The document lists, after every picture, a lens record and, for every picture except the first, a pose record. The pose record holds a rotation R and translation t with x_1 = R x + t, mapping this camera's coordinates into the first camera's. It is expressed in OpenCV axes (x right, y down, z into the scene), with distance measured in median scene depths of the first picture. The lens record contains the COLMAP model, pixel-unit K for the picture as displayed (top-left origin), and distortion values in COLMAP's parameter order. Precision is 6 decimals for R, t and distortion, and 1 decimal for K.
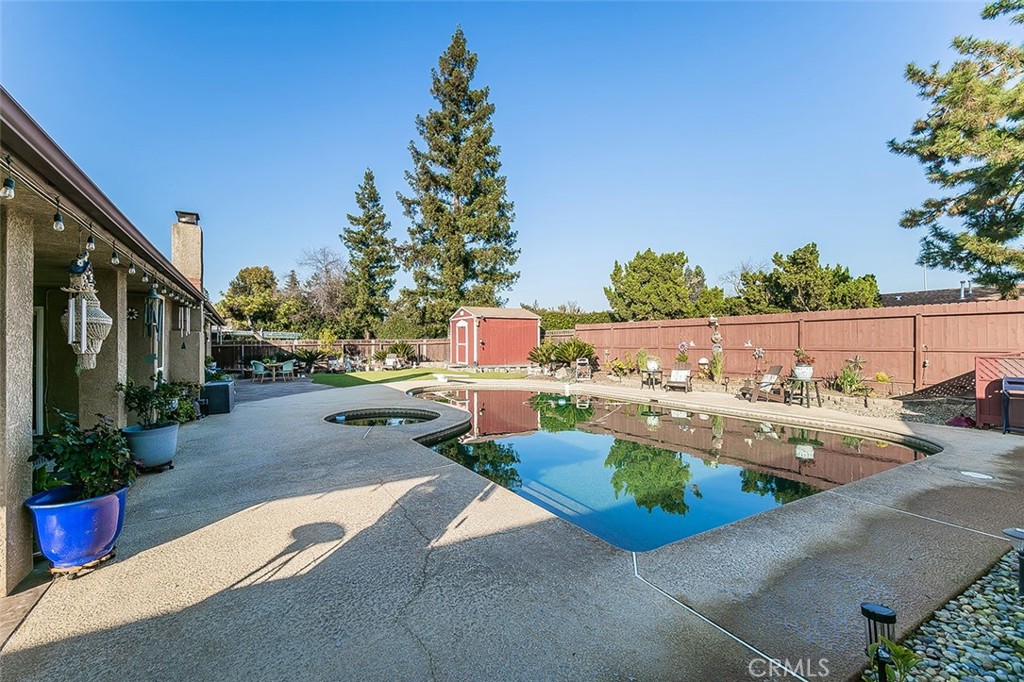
lens RADIAL K [[430.1, 0, 471.5], [0, 430.1, 343.0], [0, 0, 1]] dist [0.009418, -0.002159]
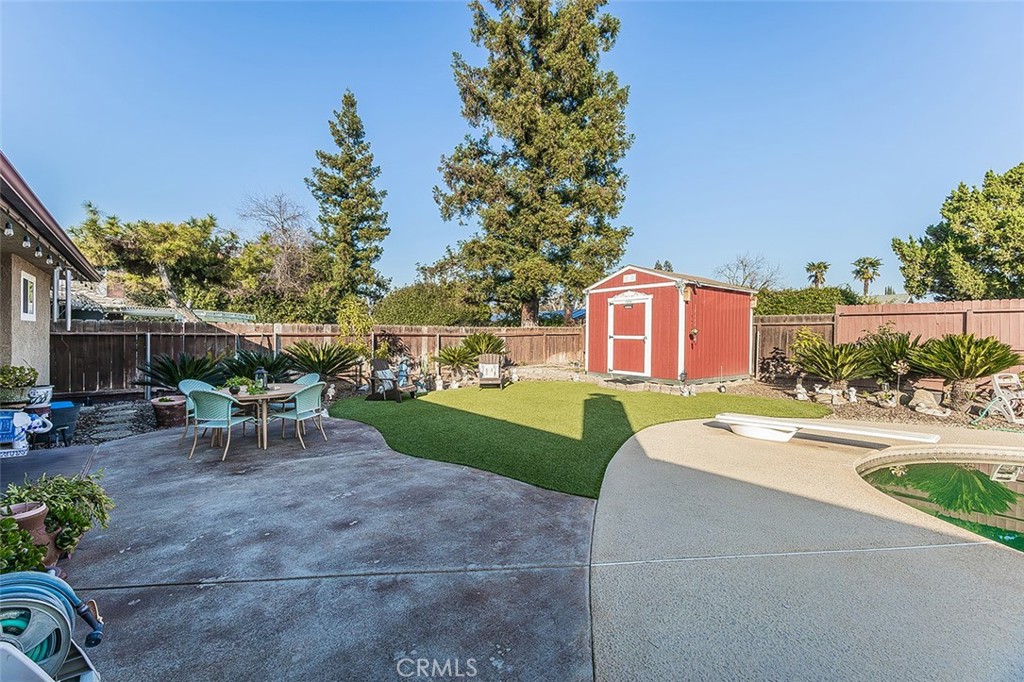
lens RADIAL K [[430.1, 0, 503.6], [0, 430.1, 339.5], [0, 0, 1]] dist [0.009418, -0.002159]
pose [[0.979339, 0.011849, 0.201877, -0.137794], [-0.013978, 0.999861, 0.009124, 0.001545], [-0.201741, -0.011757, 0.979368, 0.258076]]
